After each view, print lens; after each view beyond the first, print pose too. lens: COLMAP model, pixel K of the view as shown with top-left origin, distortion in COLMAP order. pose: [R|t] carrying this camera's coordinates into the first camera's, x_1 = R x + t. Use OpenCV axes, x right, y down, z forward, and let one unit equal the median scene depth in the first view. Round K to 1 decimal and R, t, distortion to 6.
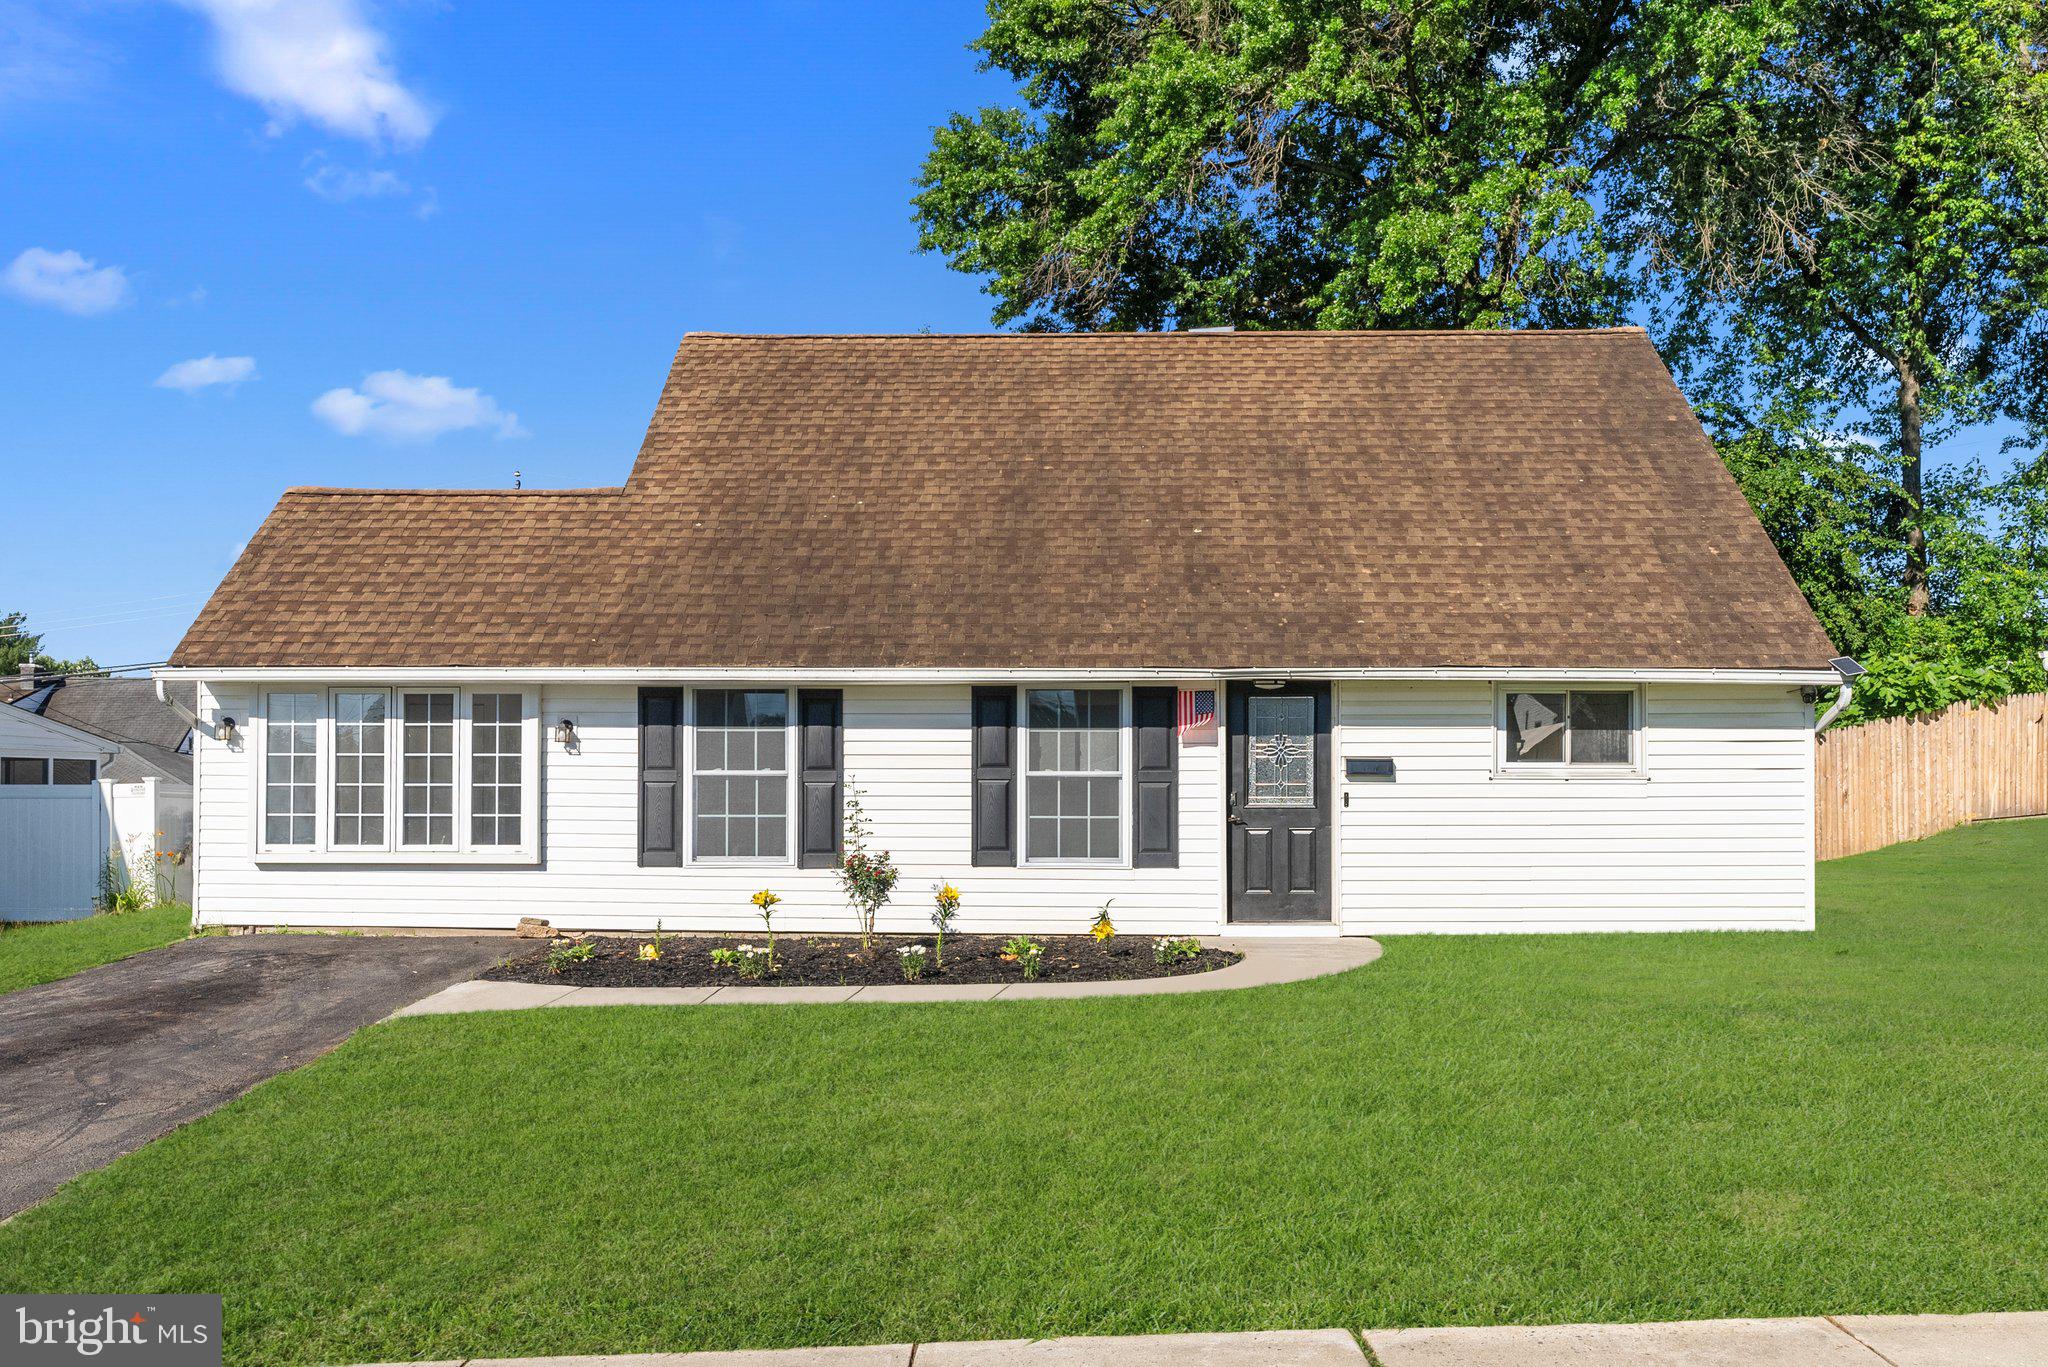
lens RADIAL K [[1564.3, 0, 1018.8], [0, 1564.3, 730.8], [0, 0, 1]] dist [0.006371, 0.001375]
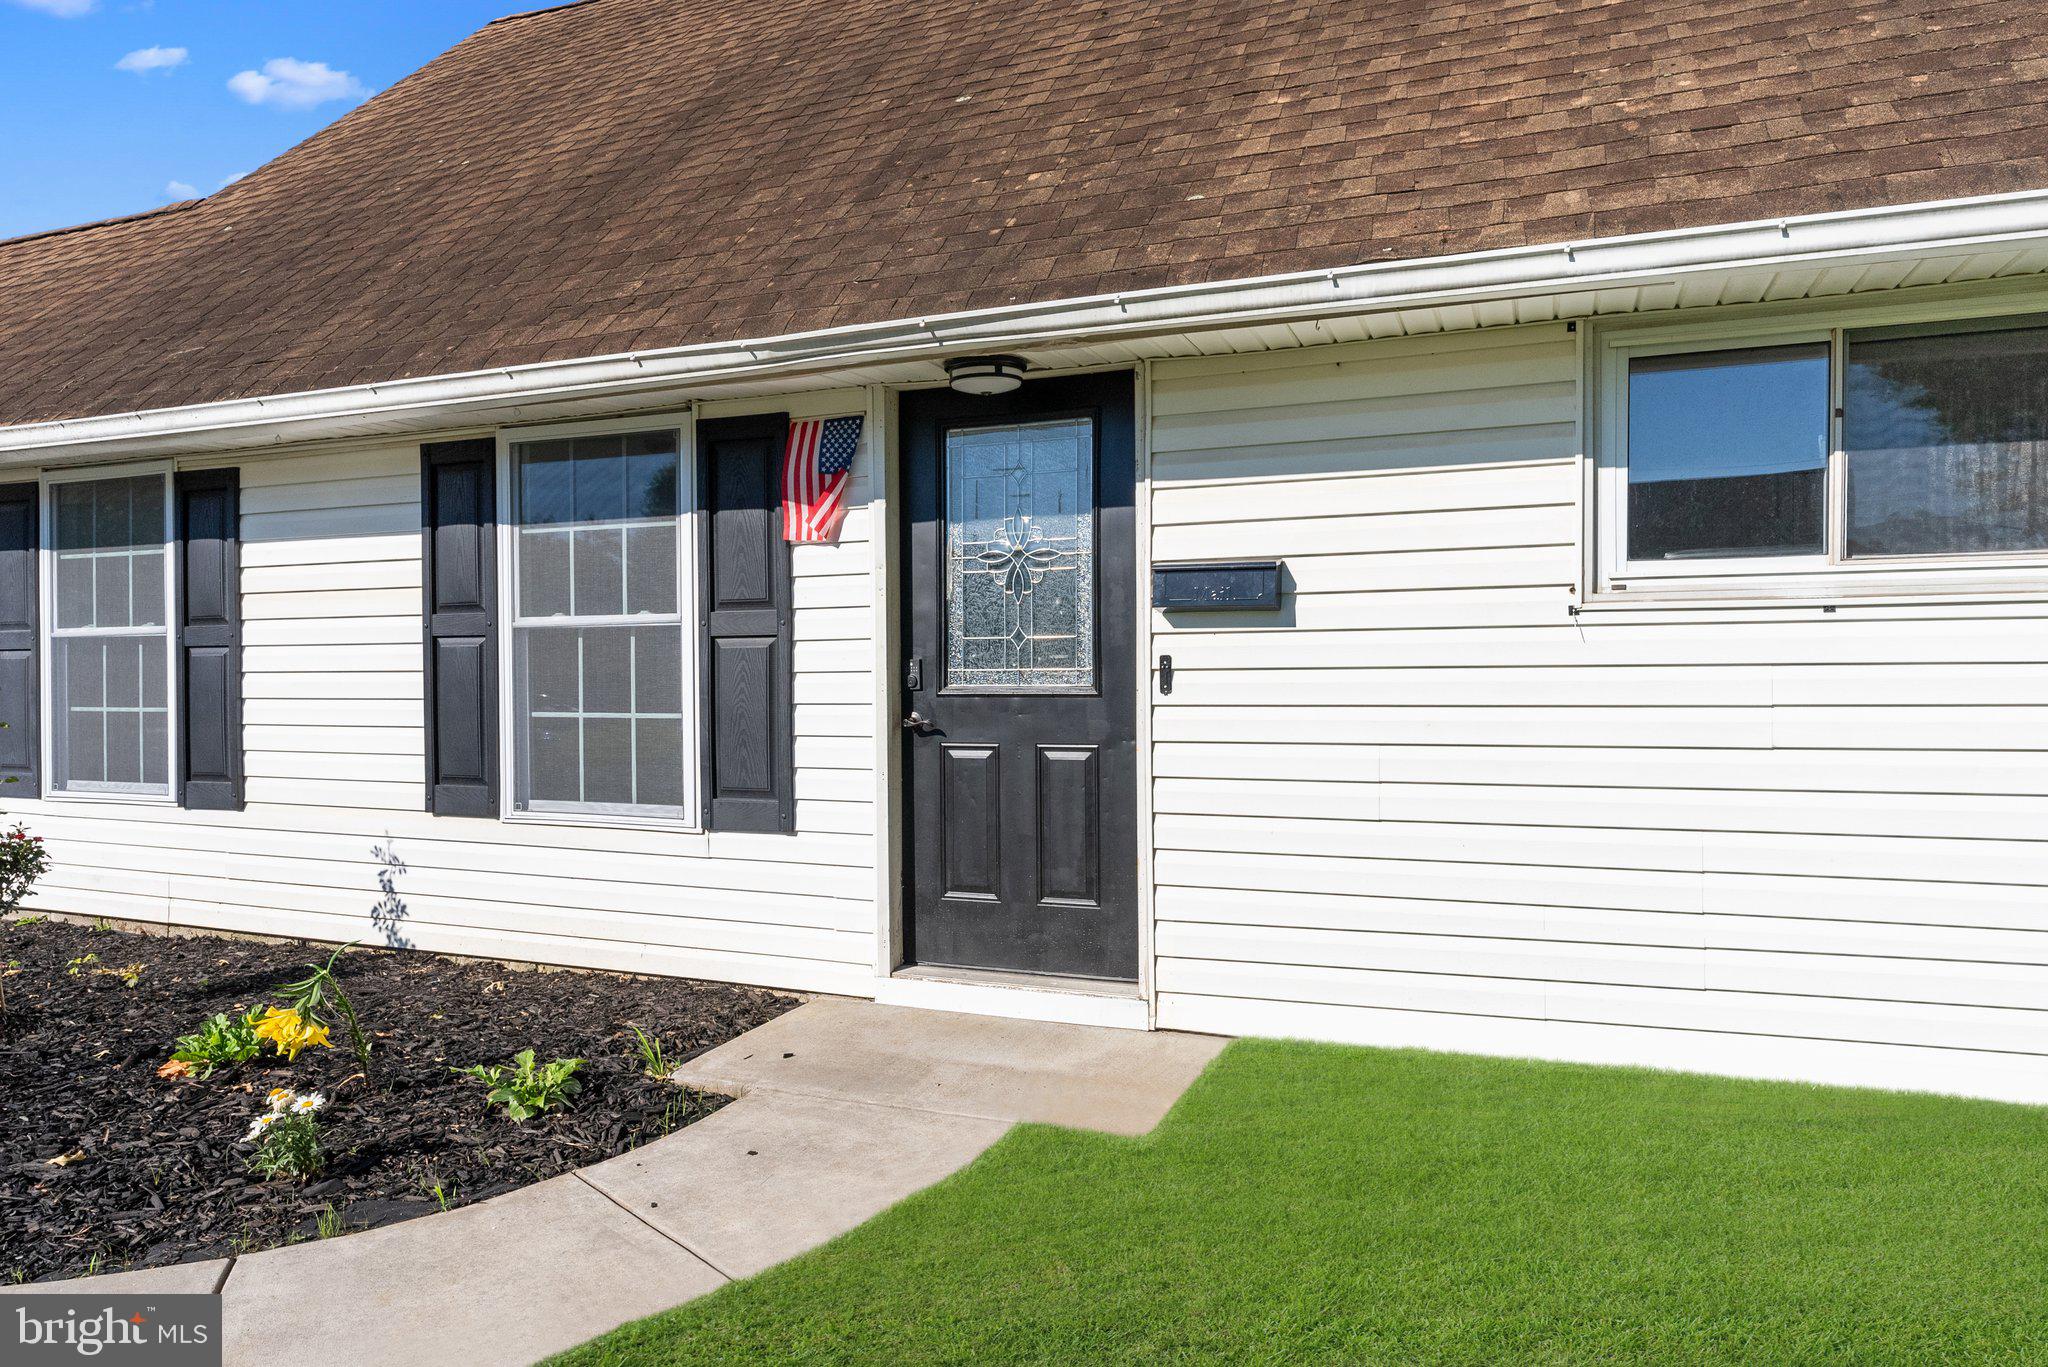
lens RADIAL K [[1303.1, 0, 1024.0], [0, 1303.1, 683.5], [0, 0, 1]] dist [0.004113, 0.001755]
pose [[0.937925, -0.003280, -0.346824, 0.286004], [0.020256, 0.998767, 0.045333, 0.030965], [0.346247, -0.049544, 0.936834, 0.684560]]
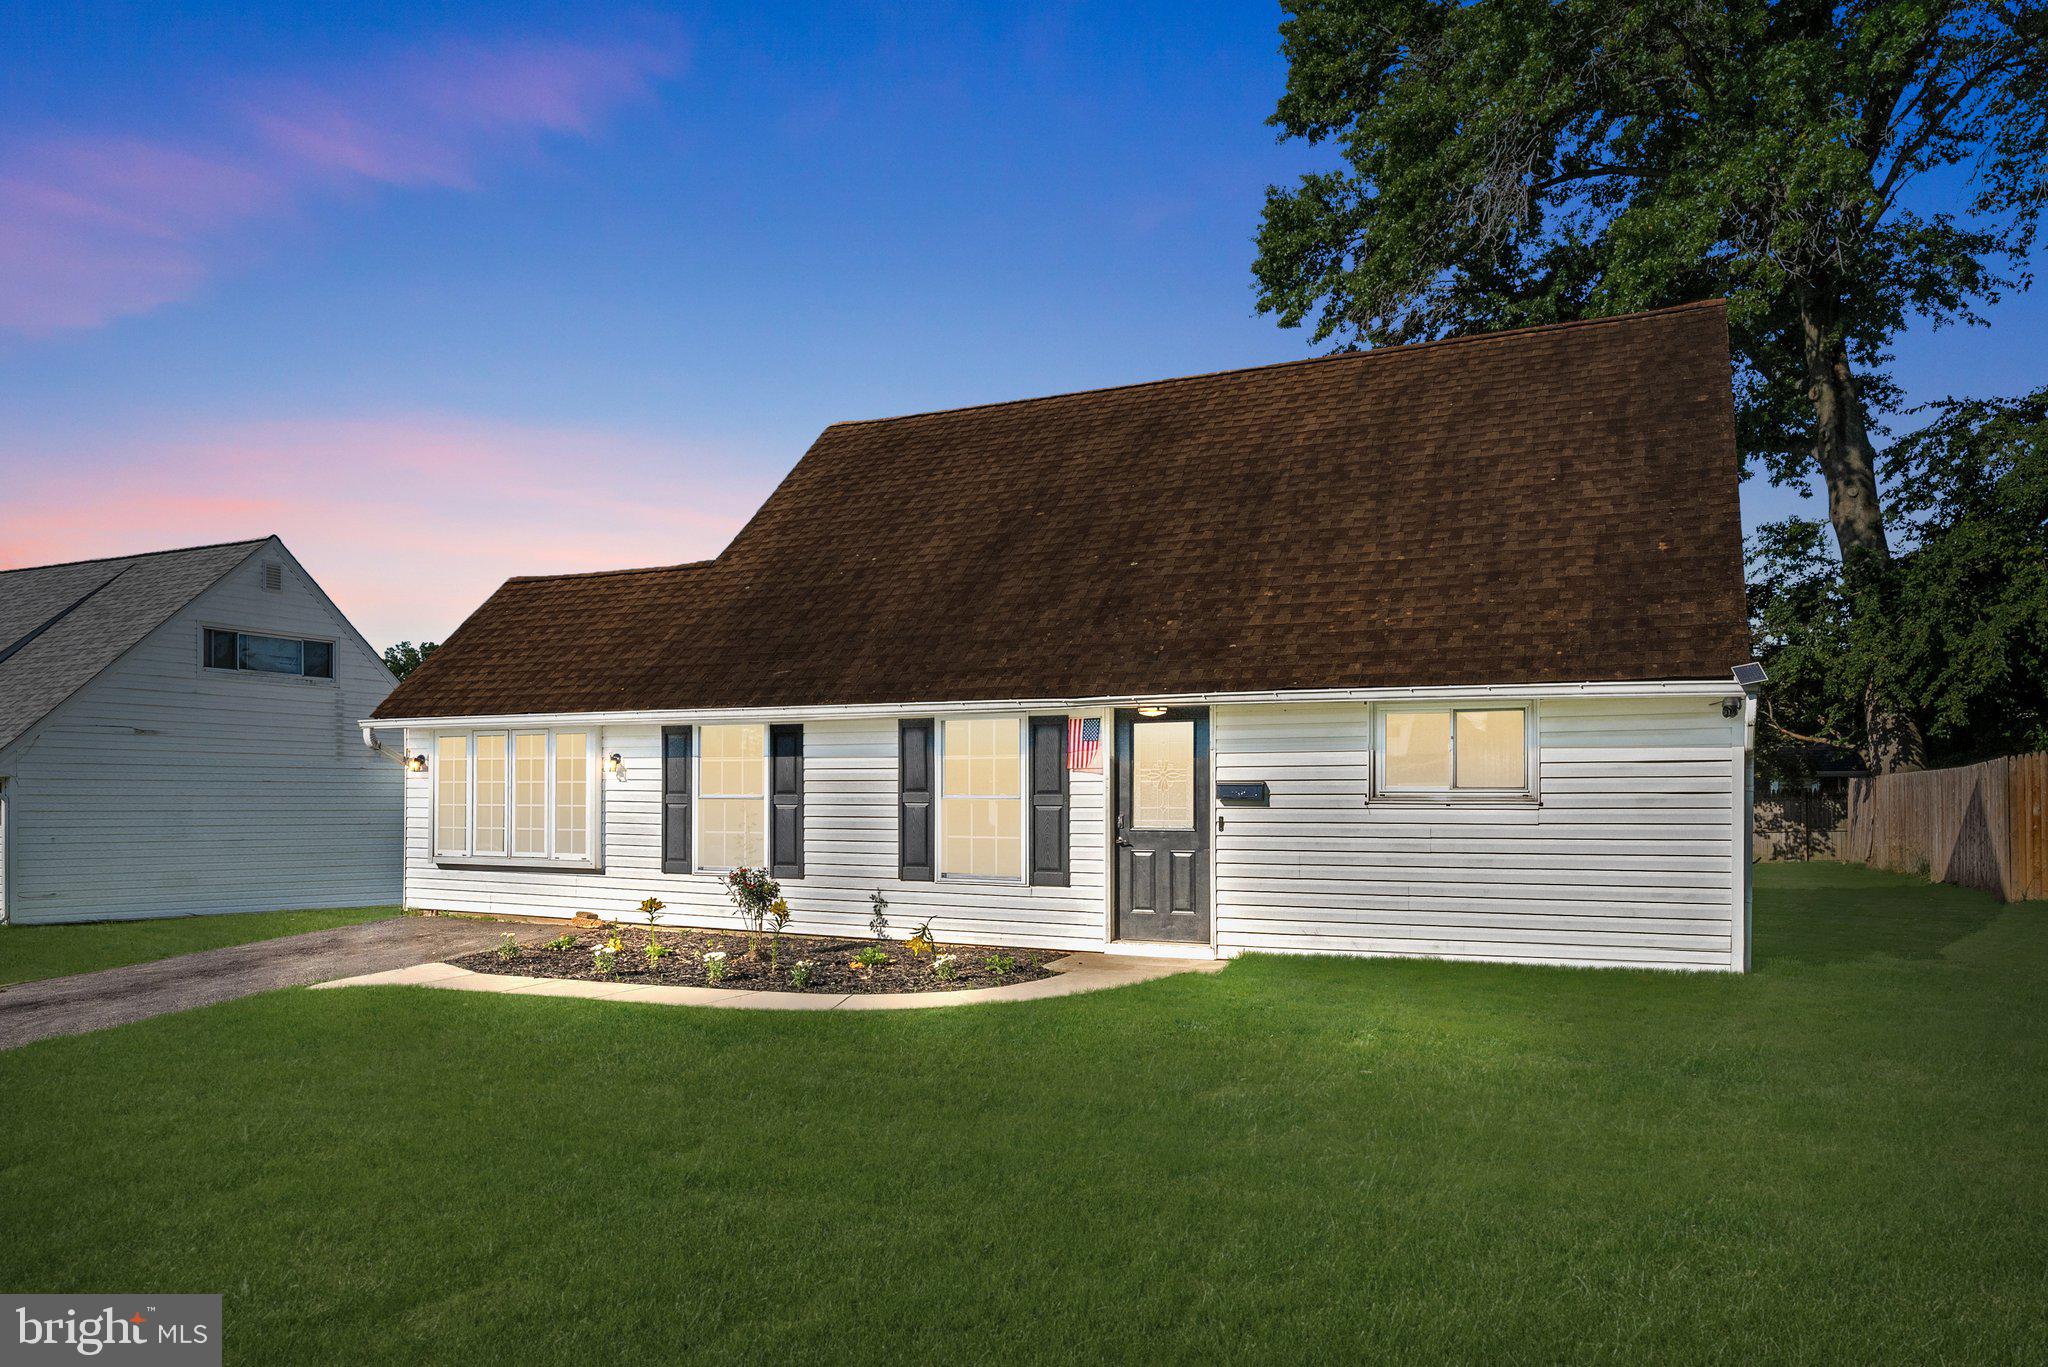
lens RADIAL K [[1318.1, 0, 1024.8], [0, 1318.1, 777.4], [0, 0, 1]] dist [0.002559, -0.000353]
pose [[0.916071, -0.005316, -0.400981, 0.431382], [0.016604, 0.999557, 0.024681, -0.008705], [0.400673, -0.029268, 0.915754, 0.172626]]
